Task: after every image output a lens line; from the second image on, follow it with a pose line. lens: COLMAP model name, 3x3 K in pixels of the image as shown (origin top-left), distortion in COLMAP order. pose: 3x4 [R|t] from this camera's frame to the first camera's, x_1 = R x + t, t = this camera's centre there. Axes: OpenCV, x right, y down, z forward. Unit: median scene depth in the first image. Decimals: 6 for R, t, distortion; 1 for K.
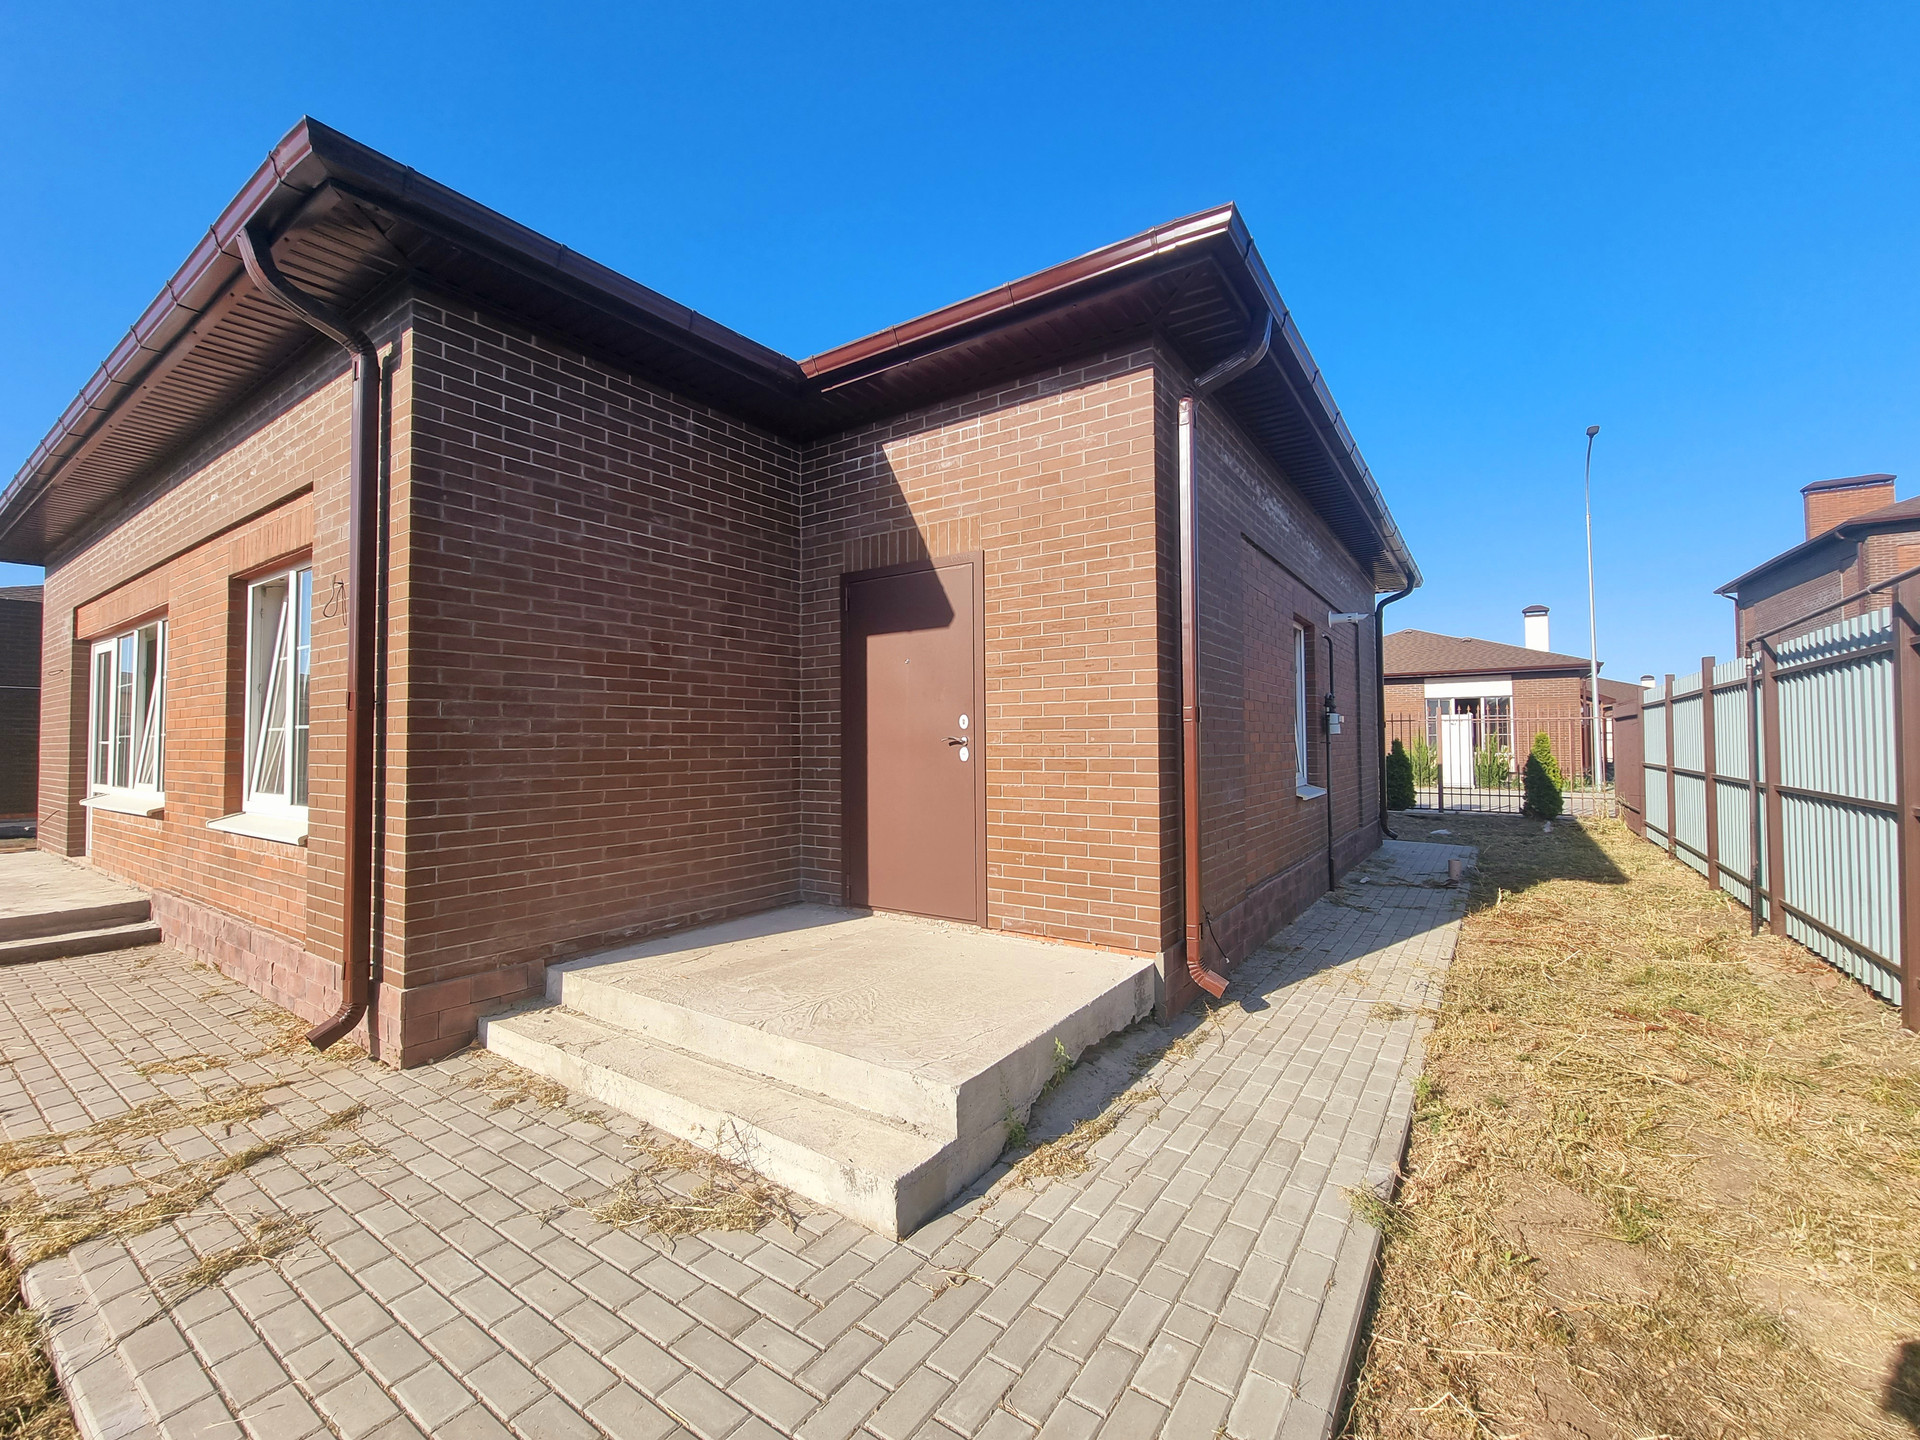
lens RADIAL K [[796.7, 0, 966.8], [0, 796.7, 716.4], [0, 0, 1]] dist [-0.001496, -0.000424]
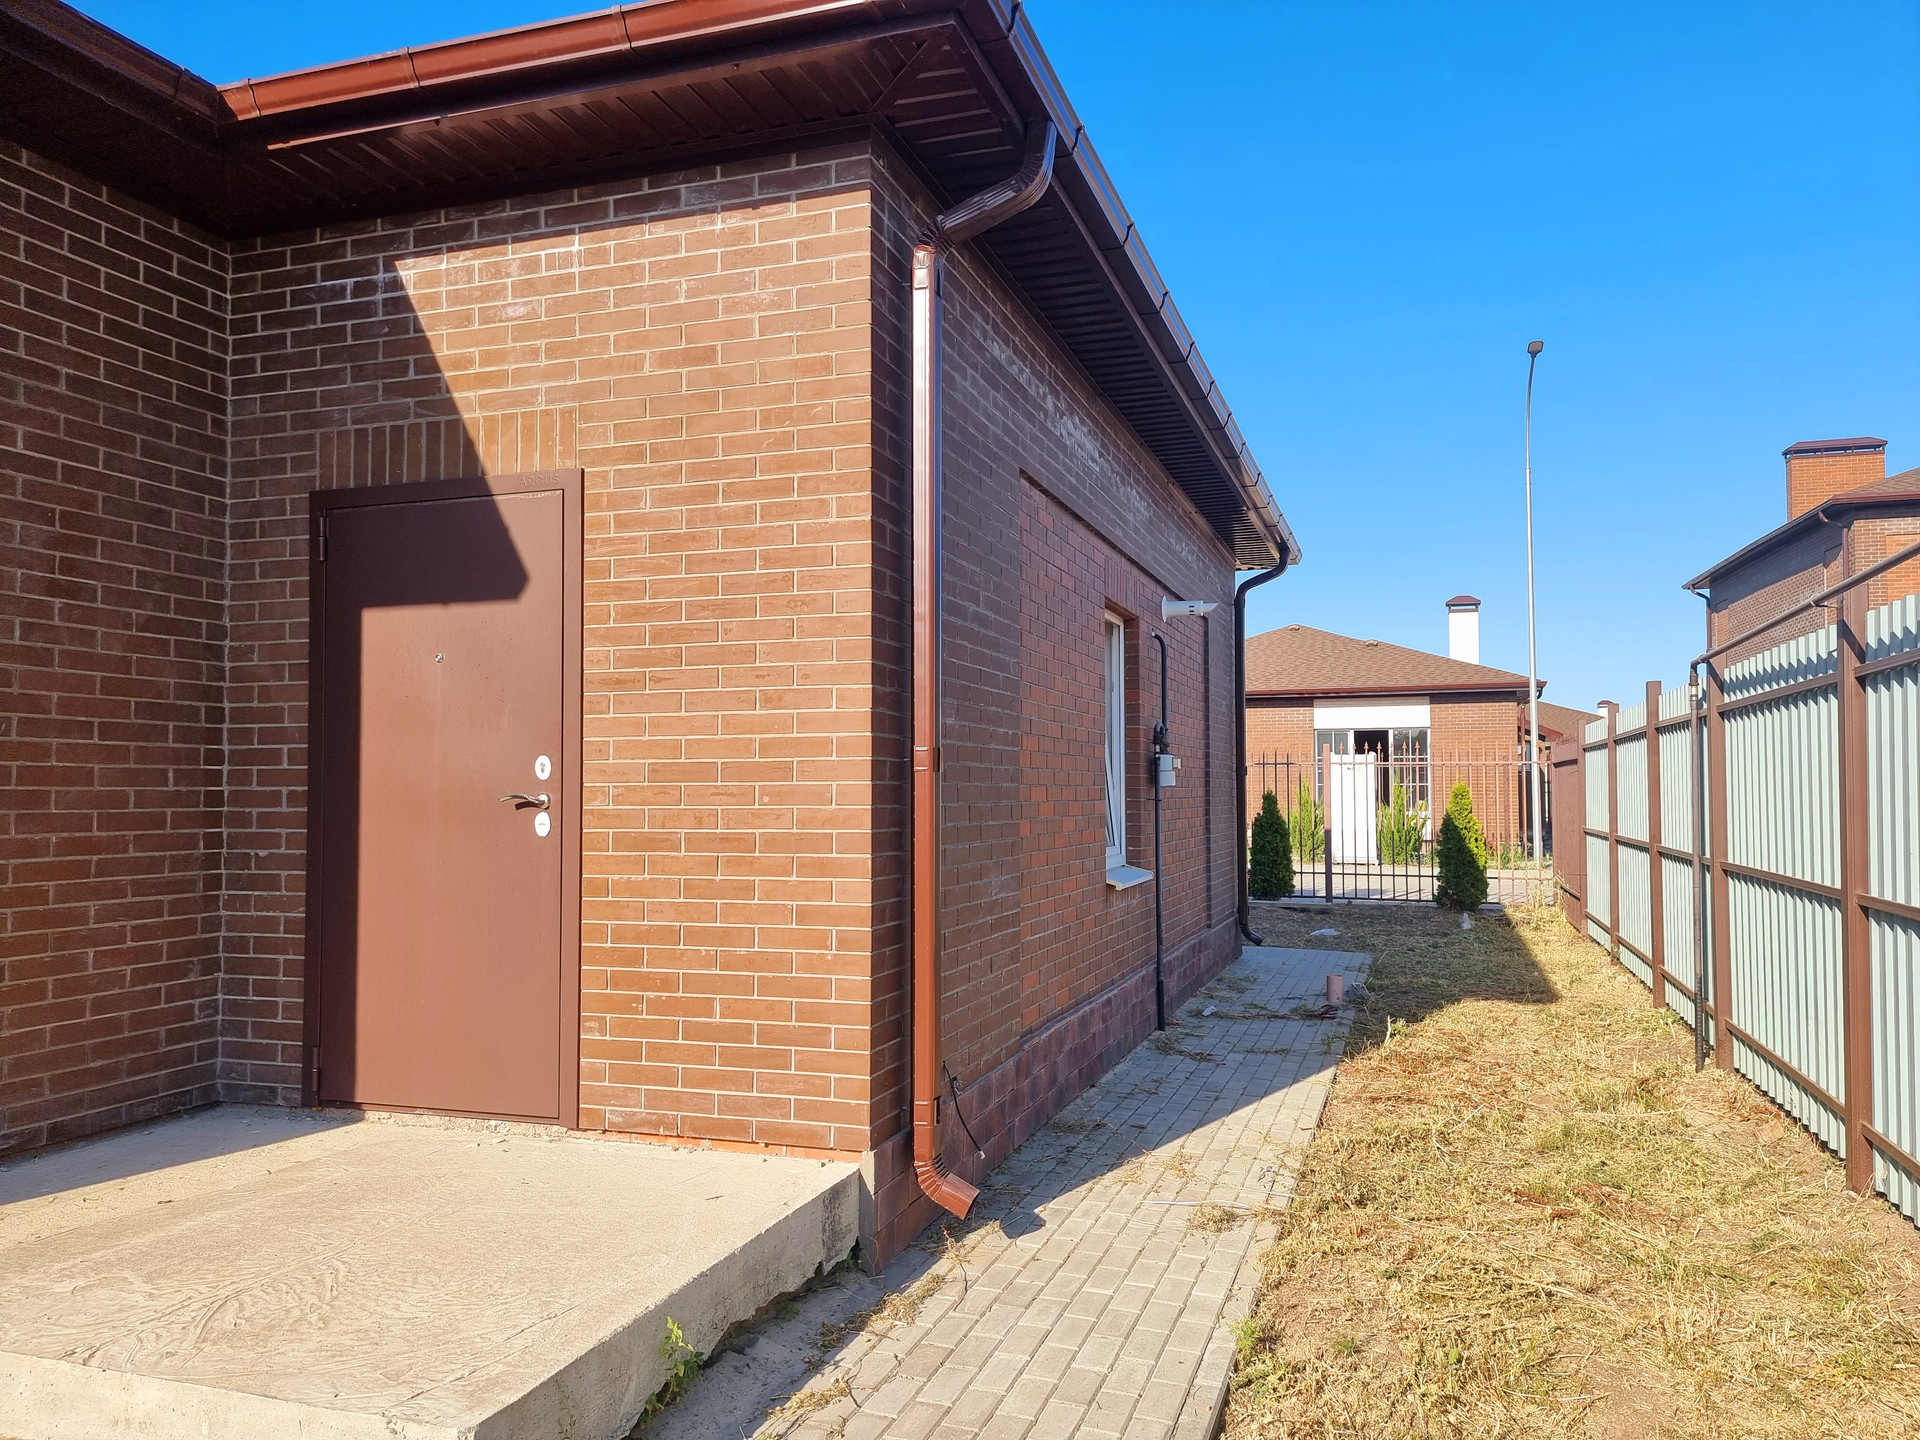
lens RADIAL K [[1336.6, 0, 988.7], [0, 1336.6, 739.8], [0, 0, 1]] dist [0.065040, -0.043010]
pose [[0.961574, 0.013388, 0.274219, 0.040761], [-0.011627, 0.999900, -0.008046, -0.009488], [-0.274299, 0.004548, 0.961634, -0.013259]]
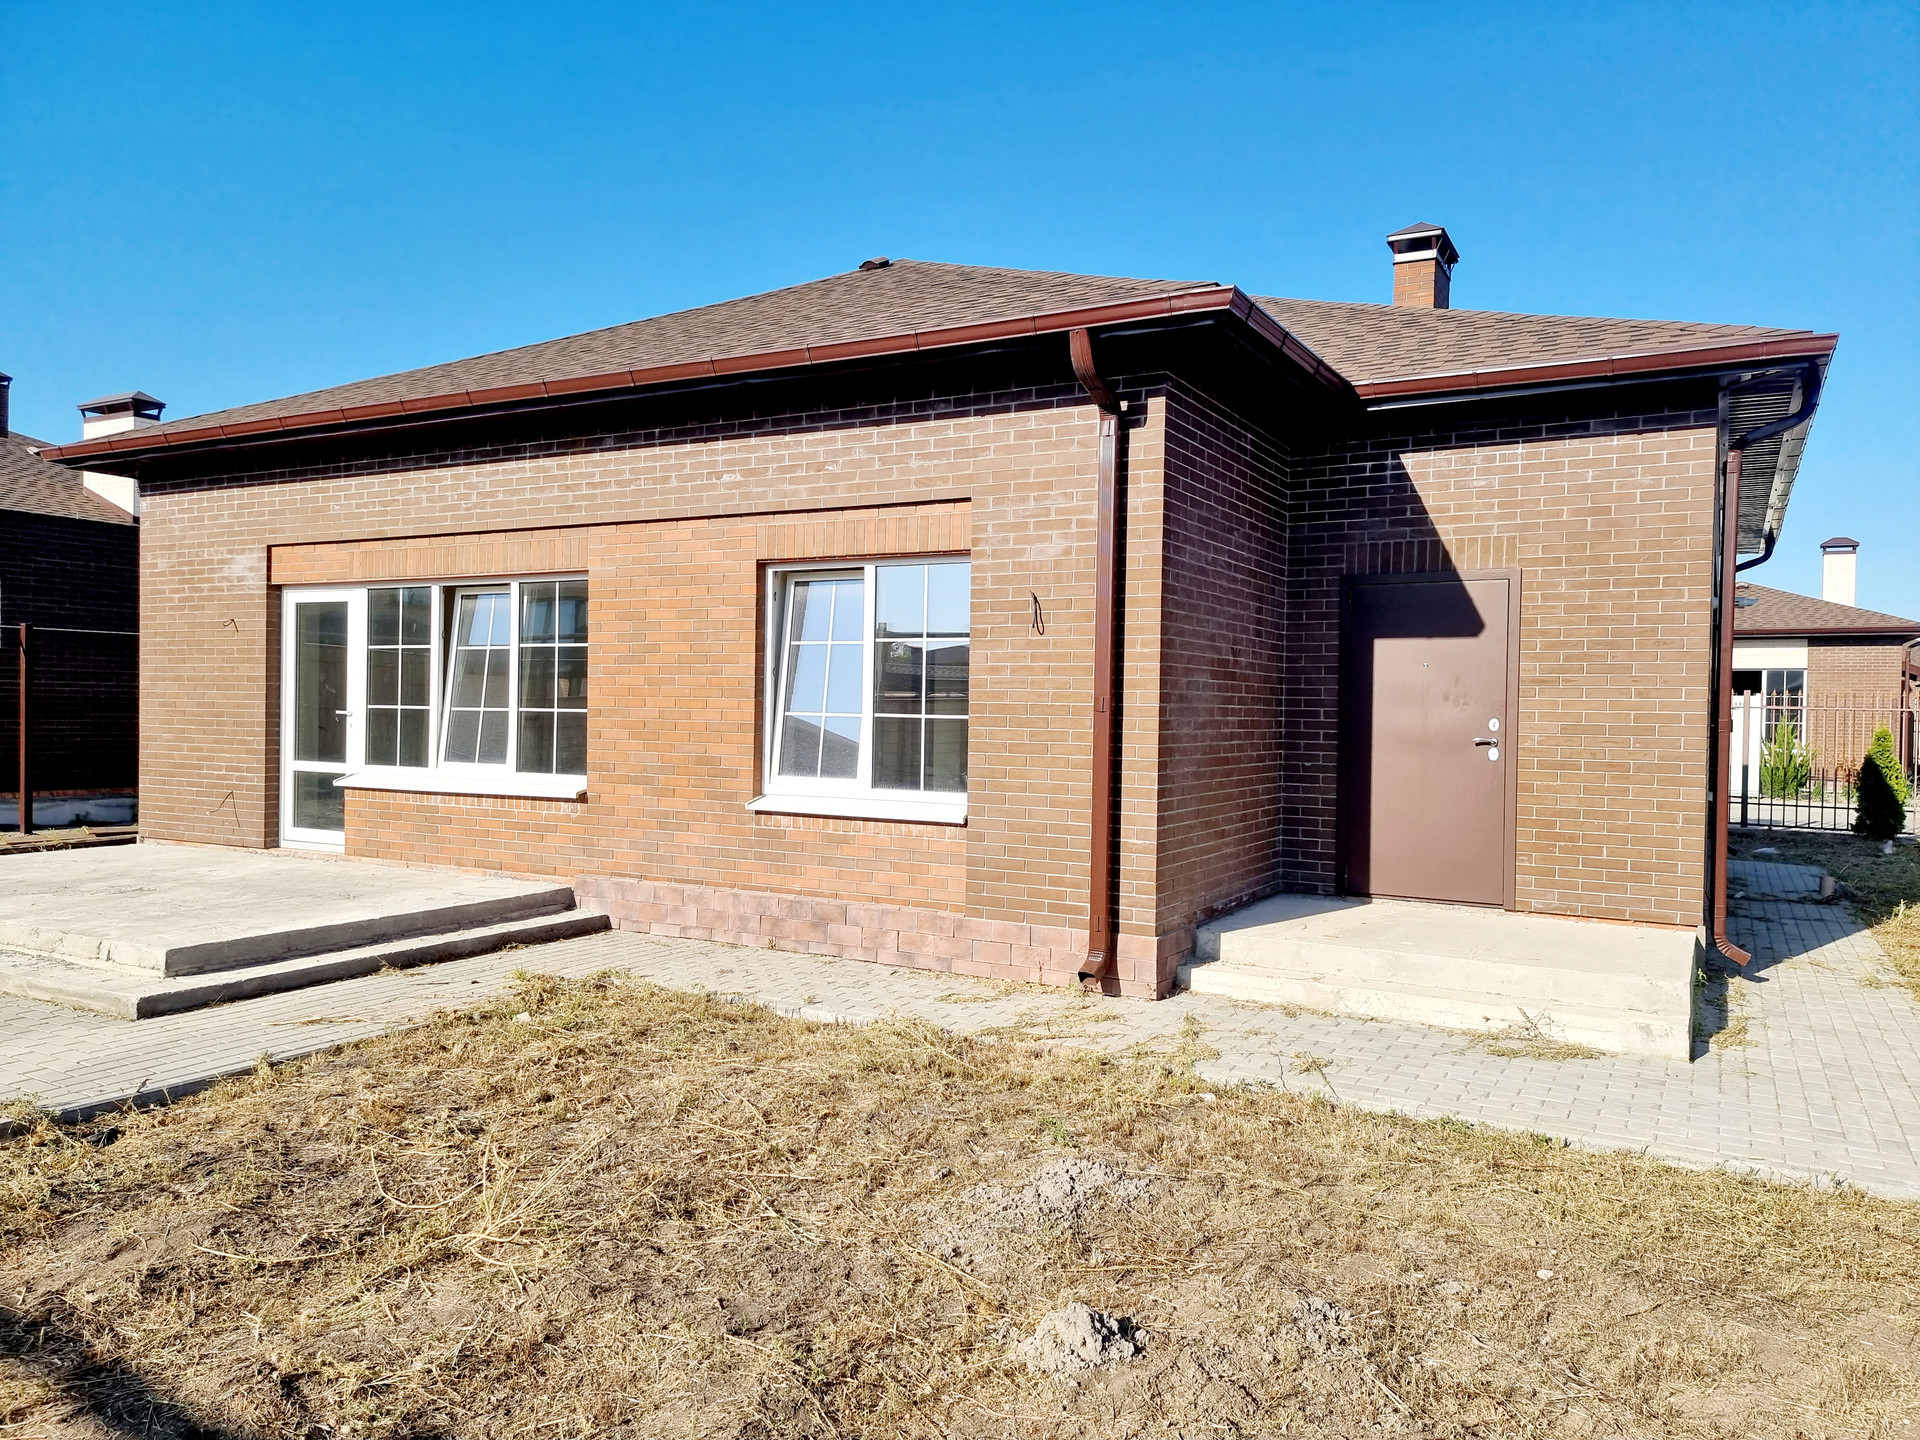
lens RADIAL K [[1336.6, 0, 966.3], [0, 1336.6, 726.5], [0, 0, 1]] dist [0.065040, -0.043010]
pose [[0.996108, 0.021665, 0.085432, -0.938448], [-0.025582, 0.998658, 0.045020, -0.059210], [-0.084342, -0.047031, 0.995326, -0.831785]]
